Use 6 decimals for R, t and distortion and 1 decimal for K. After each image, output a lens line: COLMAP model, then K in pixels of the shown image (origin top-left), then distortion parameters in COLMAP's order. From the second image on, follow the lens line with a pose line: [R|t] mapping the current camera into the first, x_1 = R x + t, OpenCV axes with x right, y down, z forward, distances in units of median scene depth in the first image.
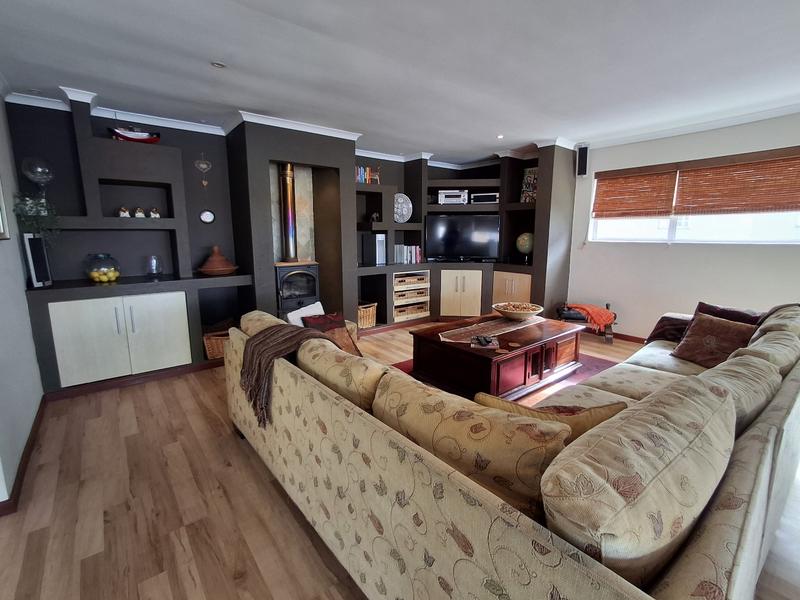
lens RADIAL K [[365.3, 0, 400.9], [0, 365.3, 292.6], [0, 0, 1]] dist [-0.001595, 0.000679]
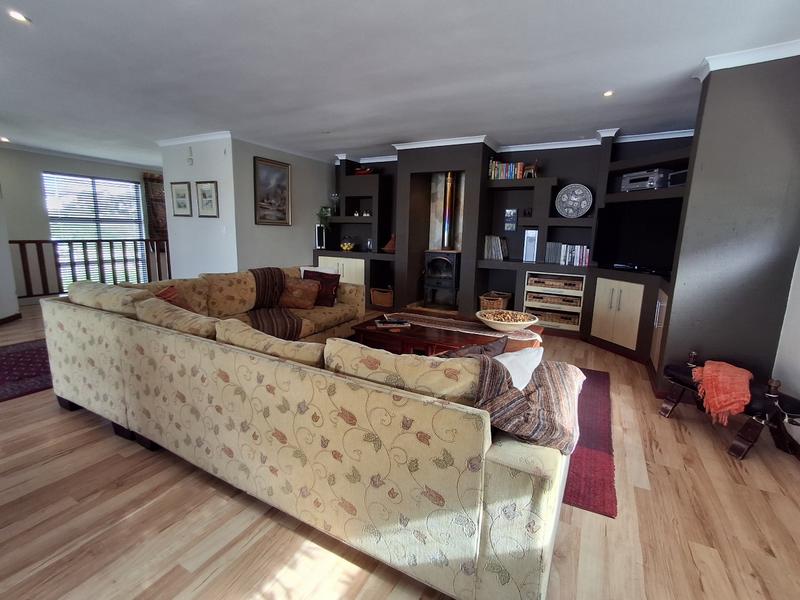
lens RADIAL K [[365.3, 0, 403.2], [0, 365.3, 295.4], [0, 0, 1]] dist [-0.001595, 0.000679]
pose [[0.393699, 0.169913, -0.903400, 0.681560], [-0.176169, 0.978498, 0.107264, -0.035540], [0.902201, 0.116921, 0.415167, 0.314212]]
